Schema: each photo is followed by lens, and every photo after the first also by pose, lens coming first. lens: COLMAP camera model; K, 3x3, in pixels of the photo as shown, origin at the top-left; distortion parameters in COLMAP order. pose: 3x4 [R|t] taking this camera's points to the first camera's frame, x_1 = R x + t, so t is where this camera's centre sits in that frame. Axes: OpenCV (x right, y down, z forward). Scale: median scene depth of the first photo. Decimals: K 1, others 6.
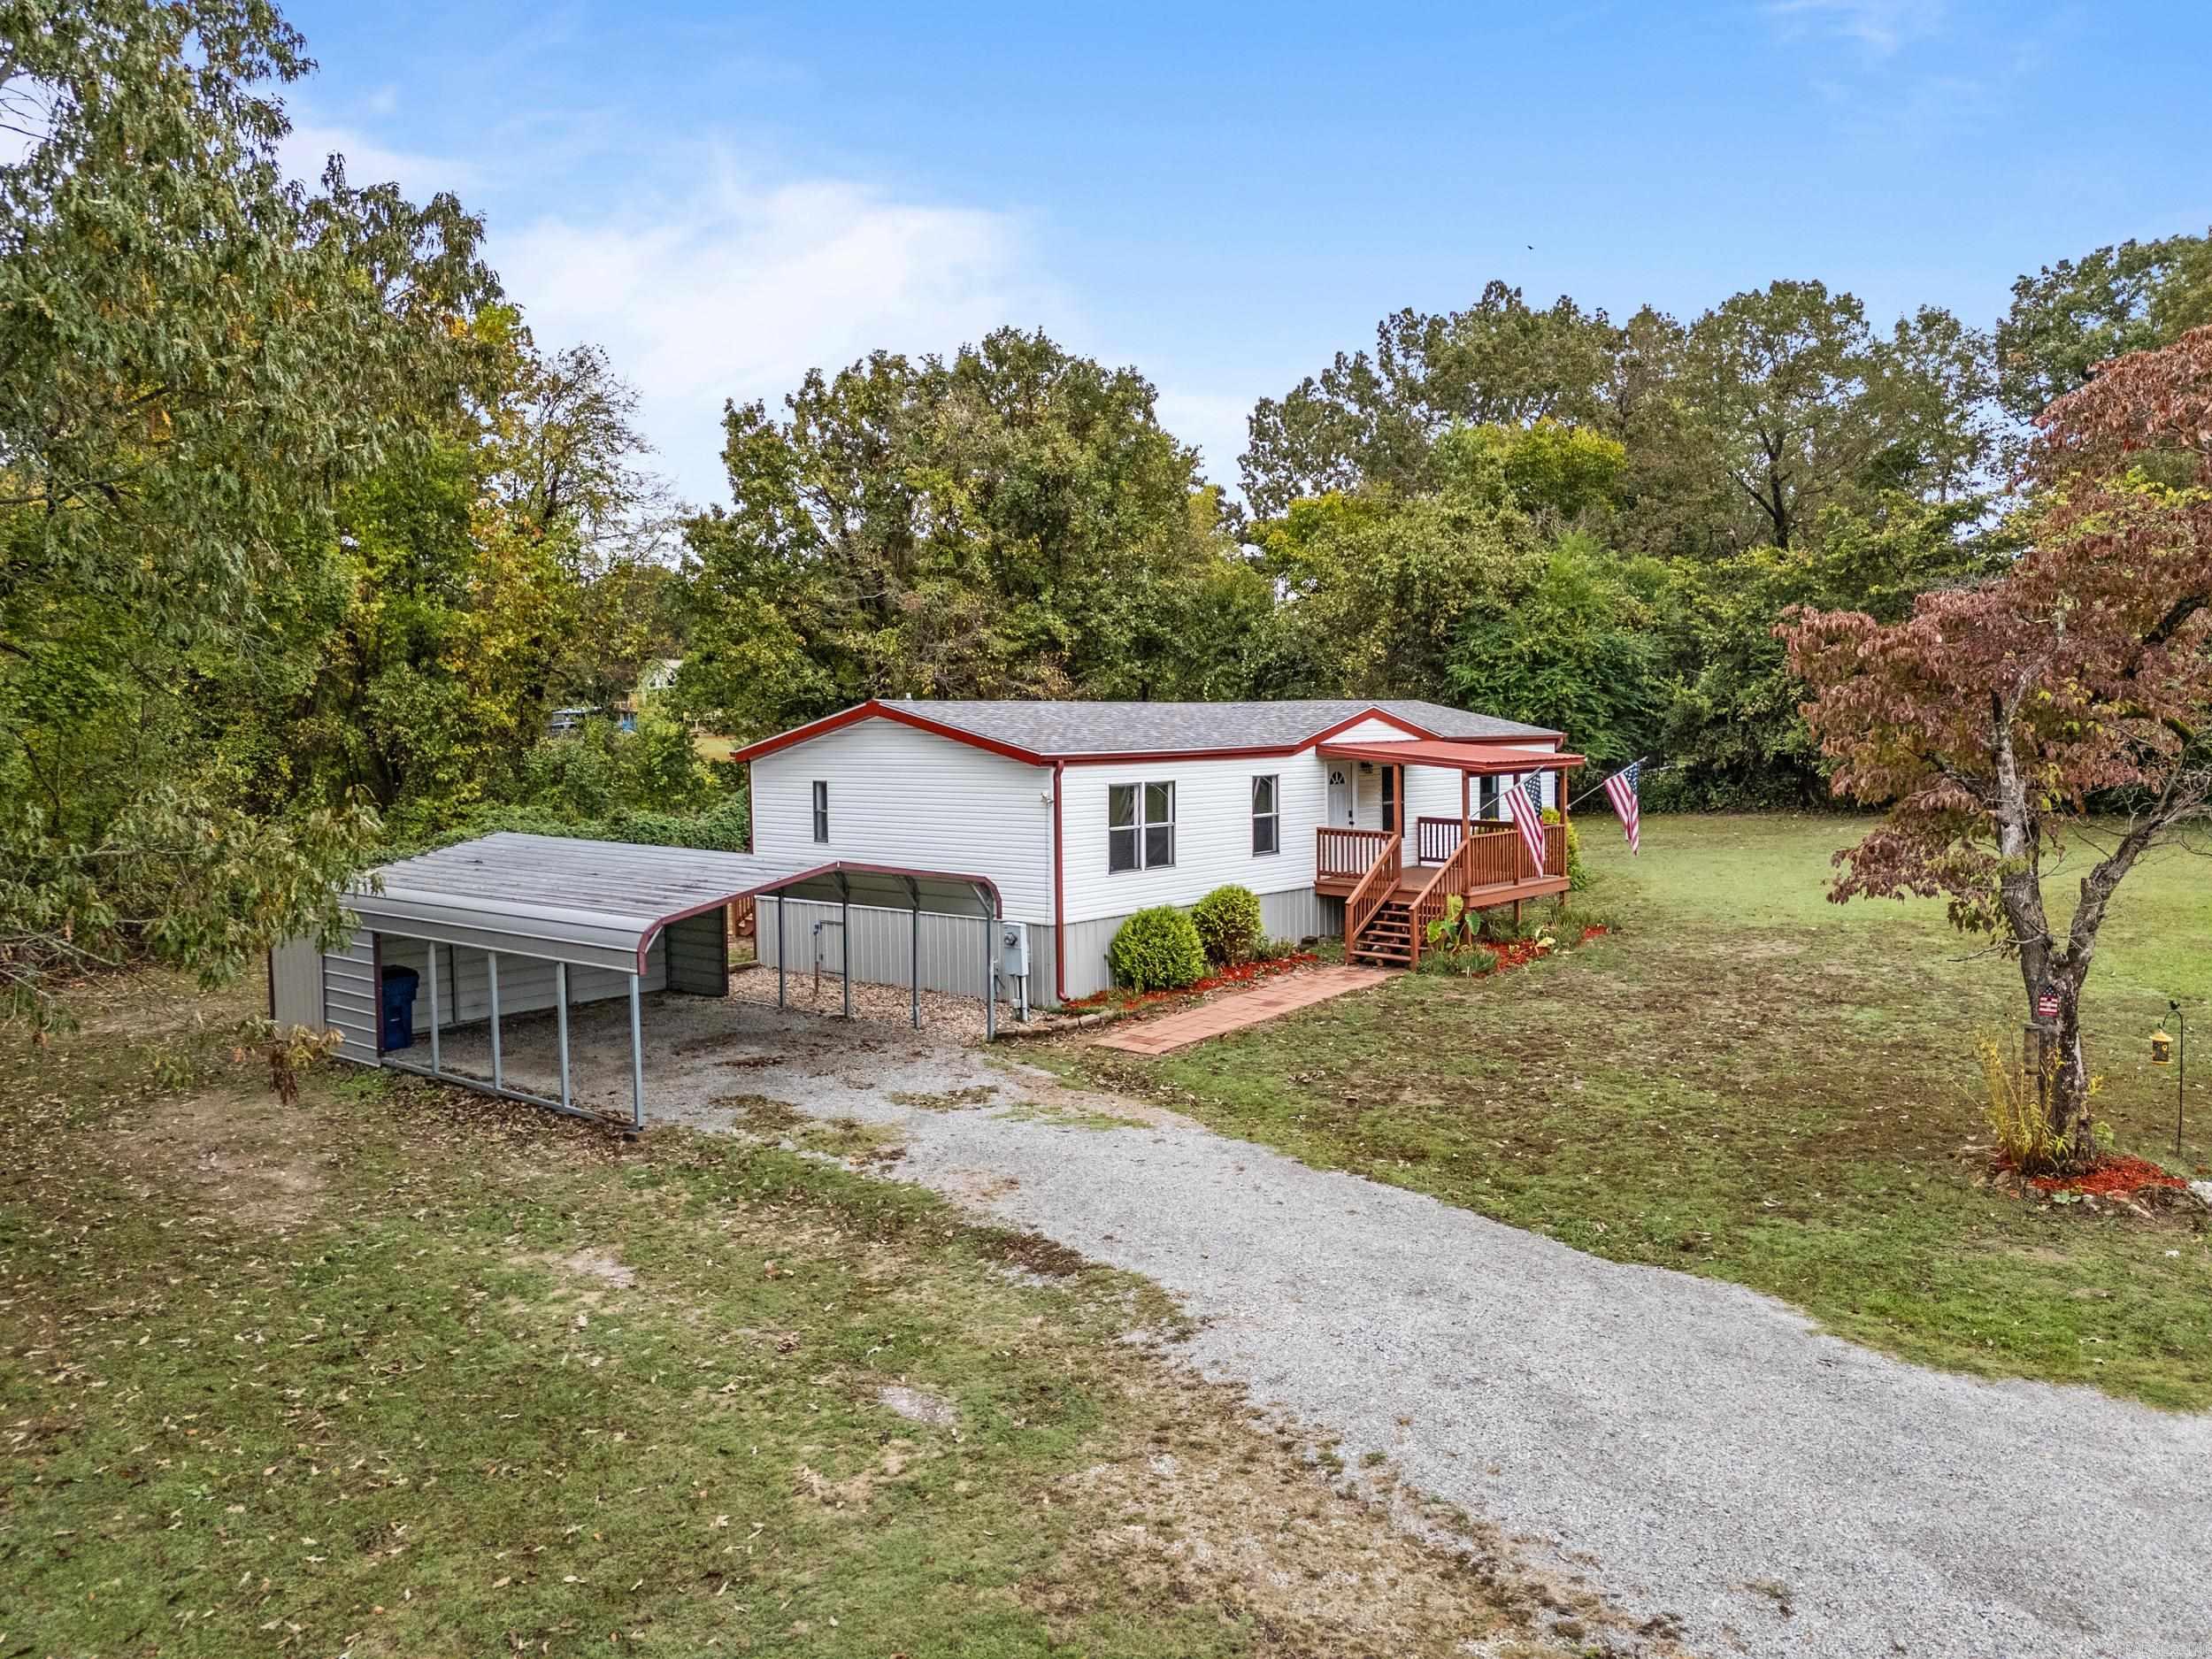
lens RADIAL K [[1616.7, 0, 1106.0], [0, 1616.7, 829.5], [0, 0, 1]] dist [0.080345, -0.082483]
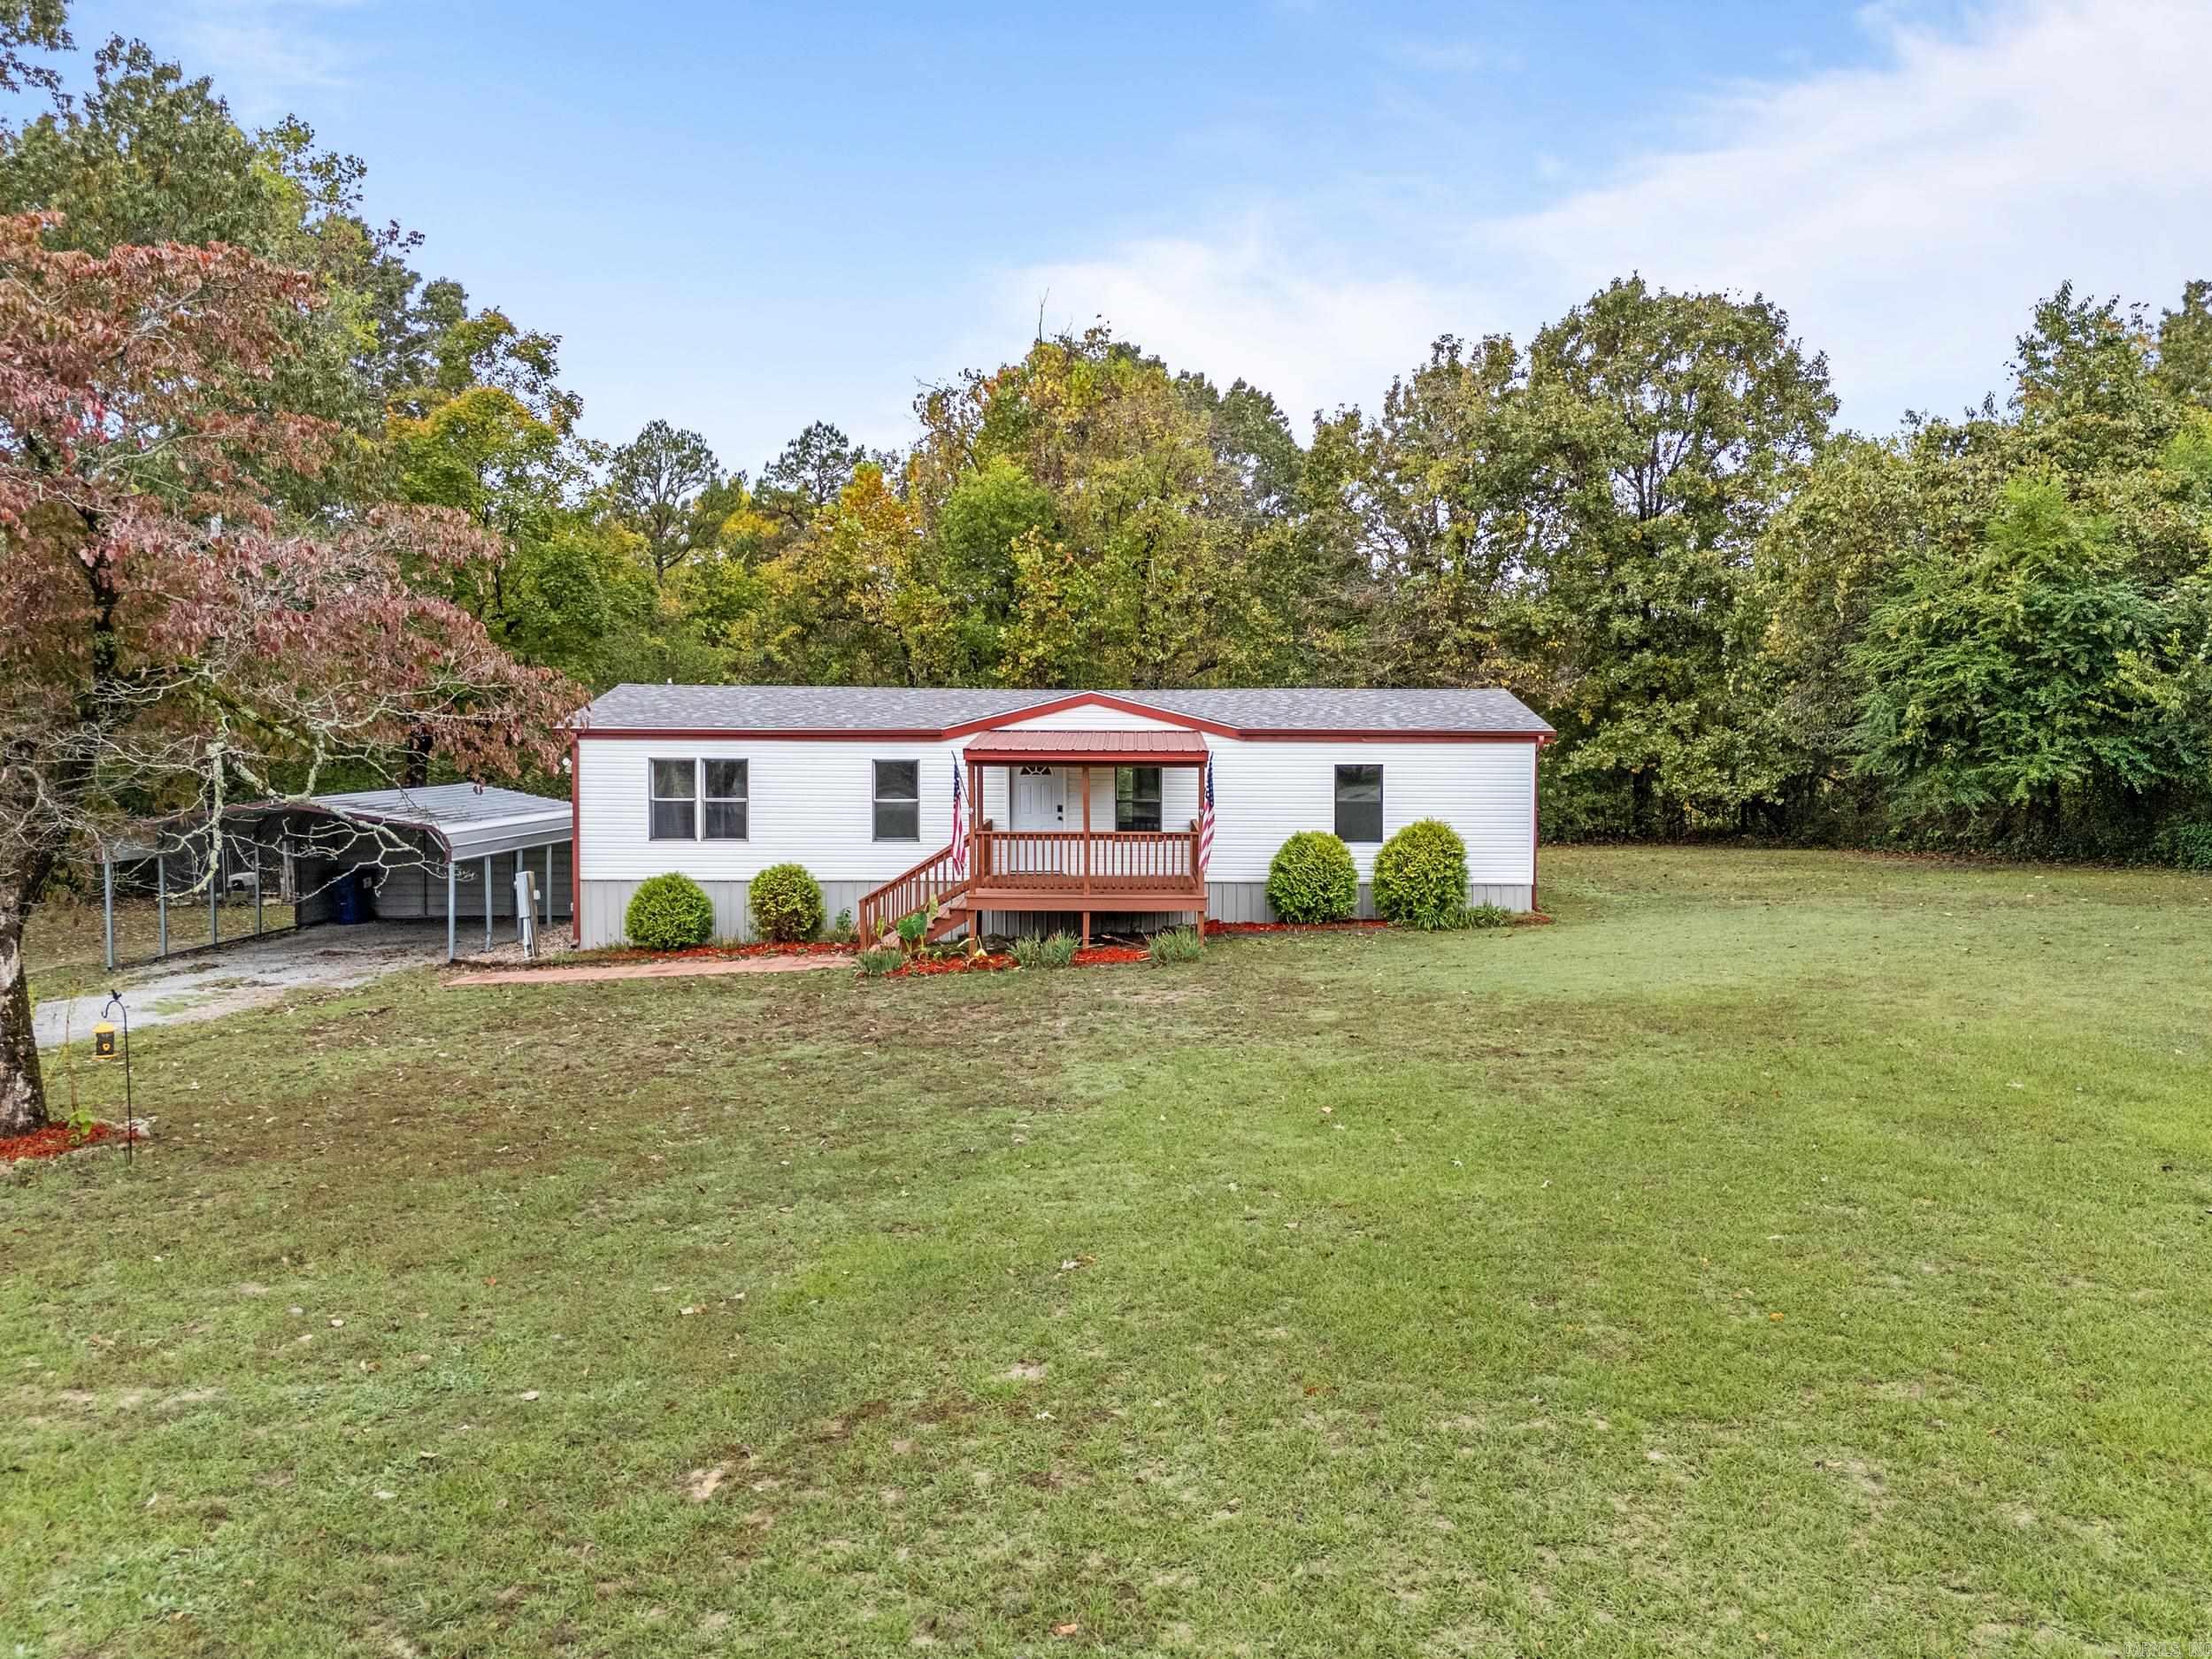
lens RADIAL K [[1616.7, 0, 1106.0], [0, 1616.7, 829.5], [0, 0, 1]] dist [0.080345, -0.082483]
pose [[0.651076, 0.055183, -0.757004, 1.013869], [-0.062266, 0.997875, 0.019188, -0.019655], [0.756454, 0.034643, 0.653129, 0.500562]]
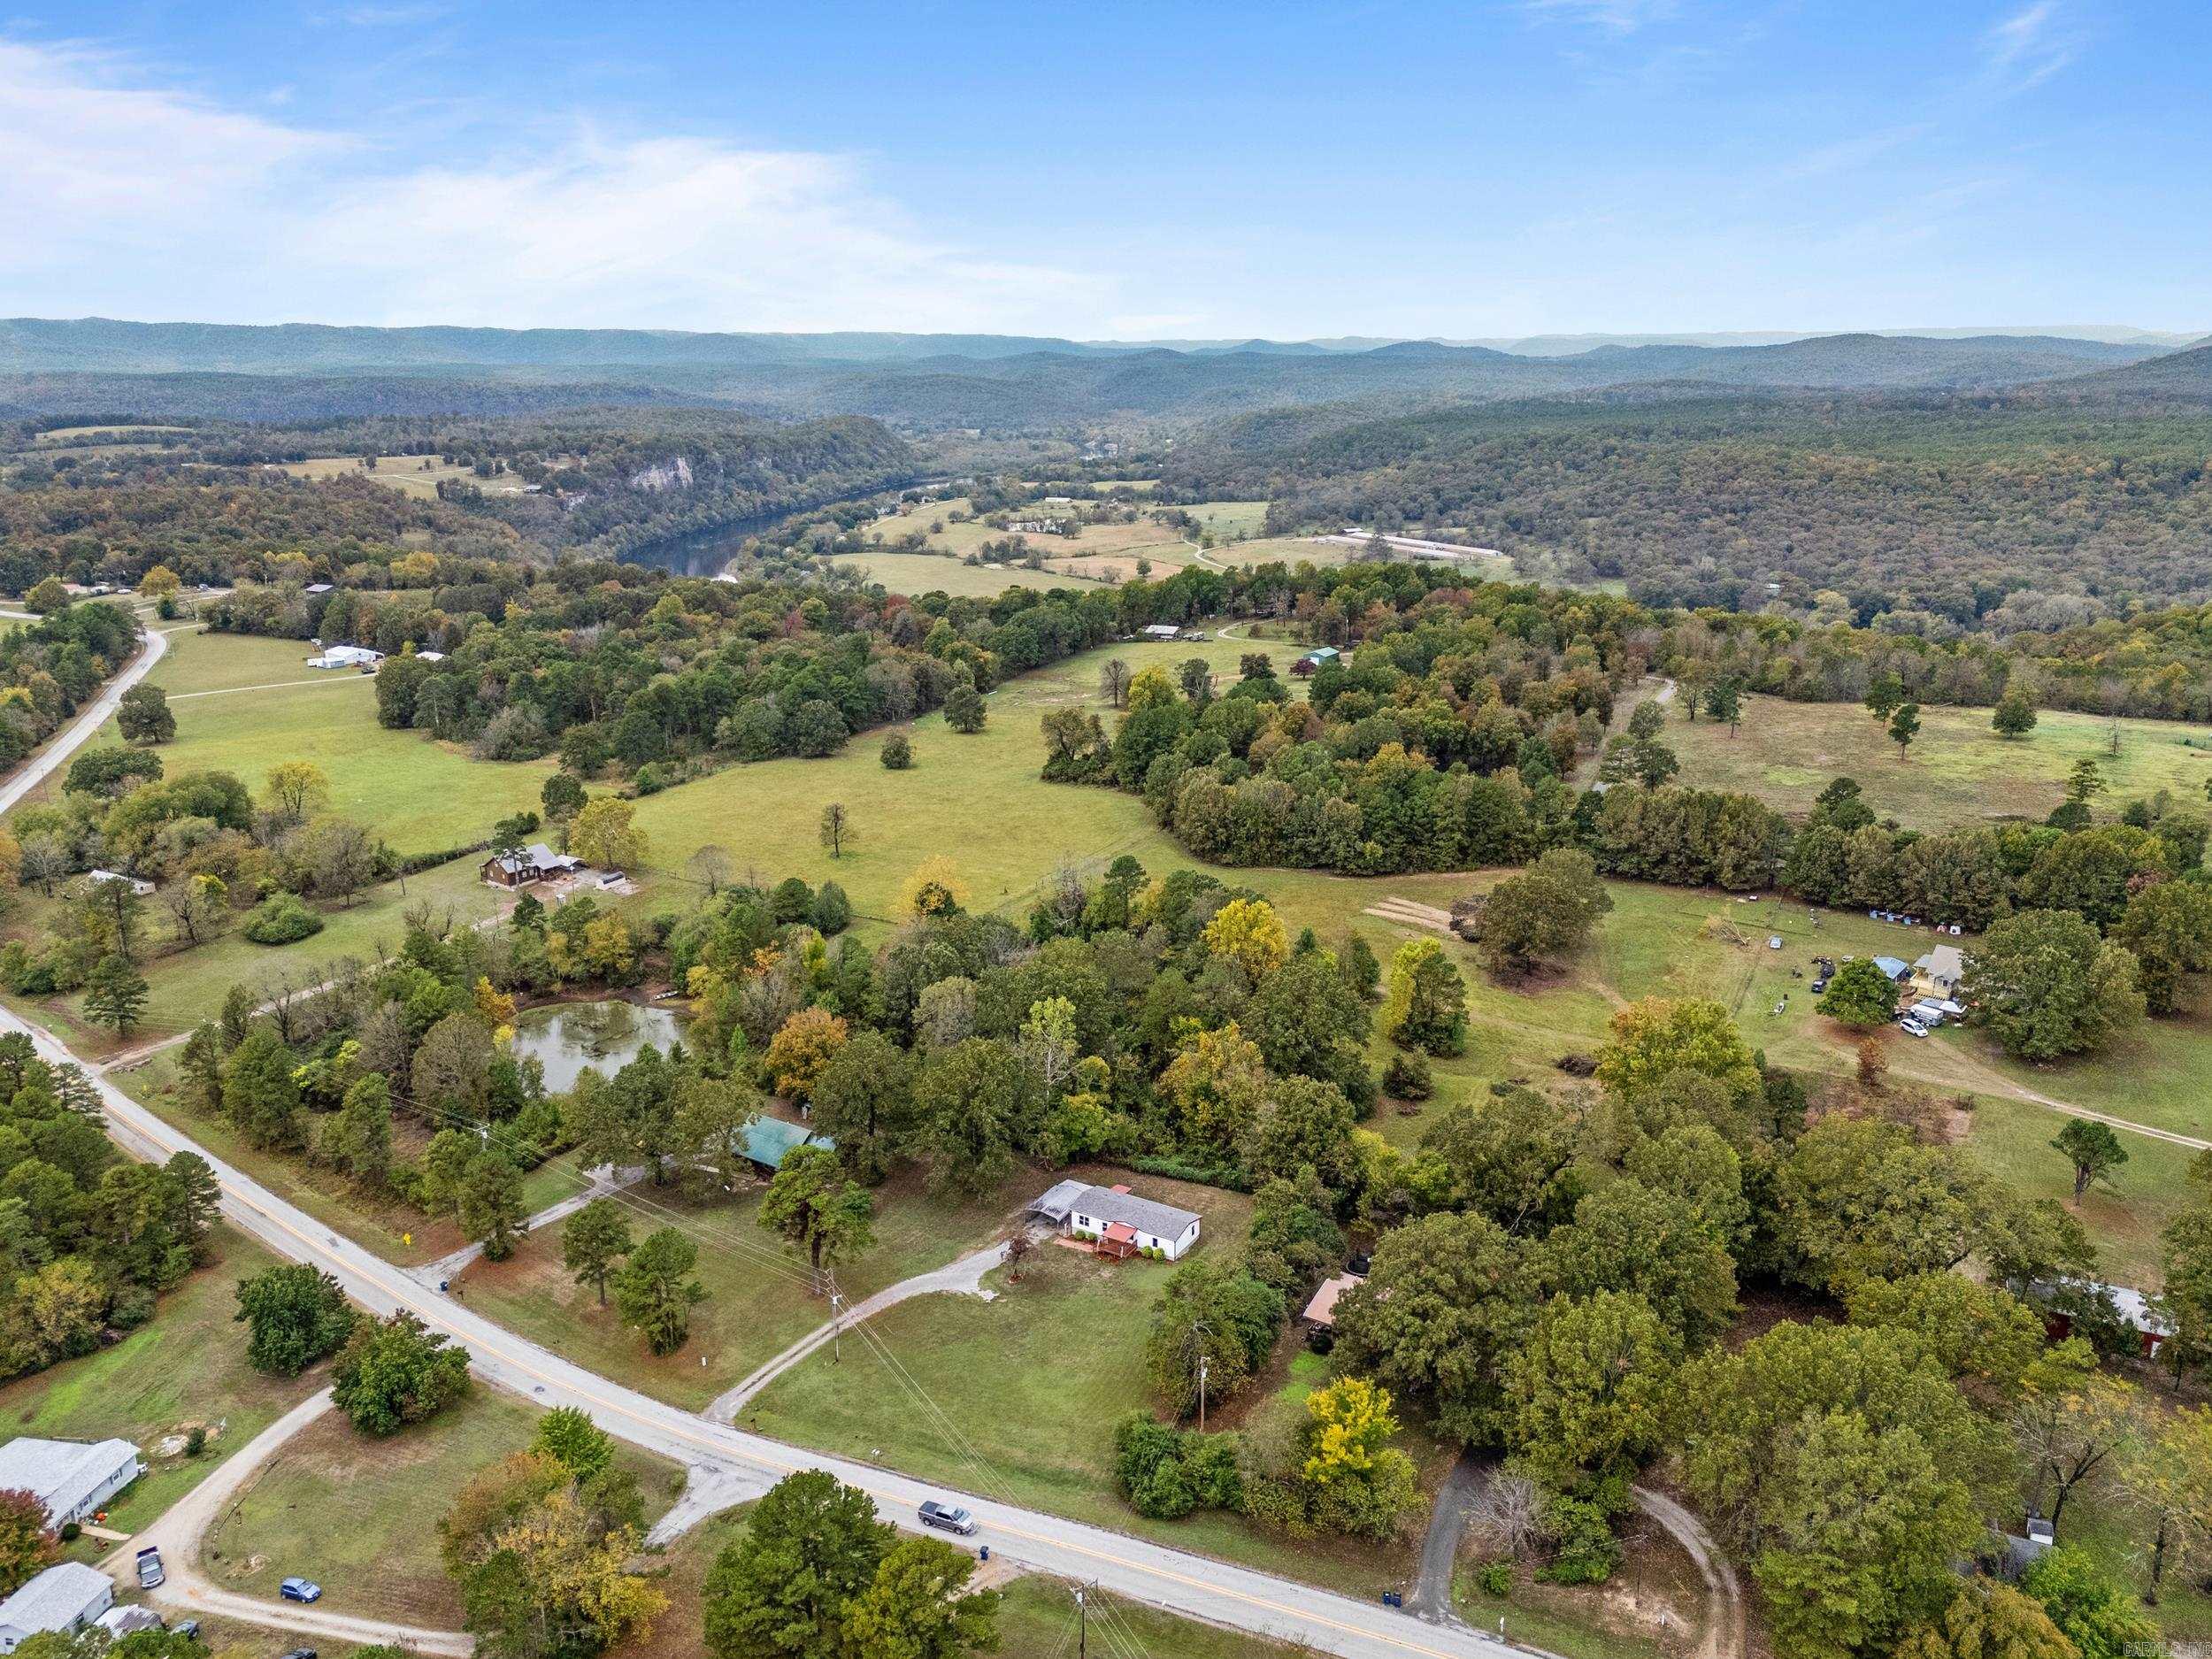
lens RADIAL K [[1671.3, 0, 1098.2], [0, 1671.3, 824.9], [0, 0, 1]] dist [0.097678, -0.108203]
pose [[0.179022, 0.284128, -0.941925, 7.879032], [-0.059204, 0.958768, 0.277956, -4.523917], [0.982062, 0.006006, 0.188462, -0.630302]]
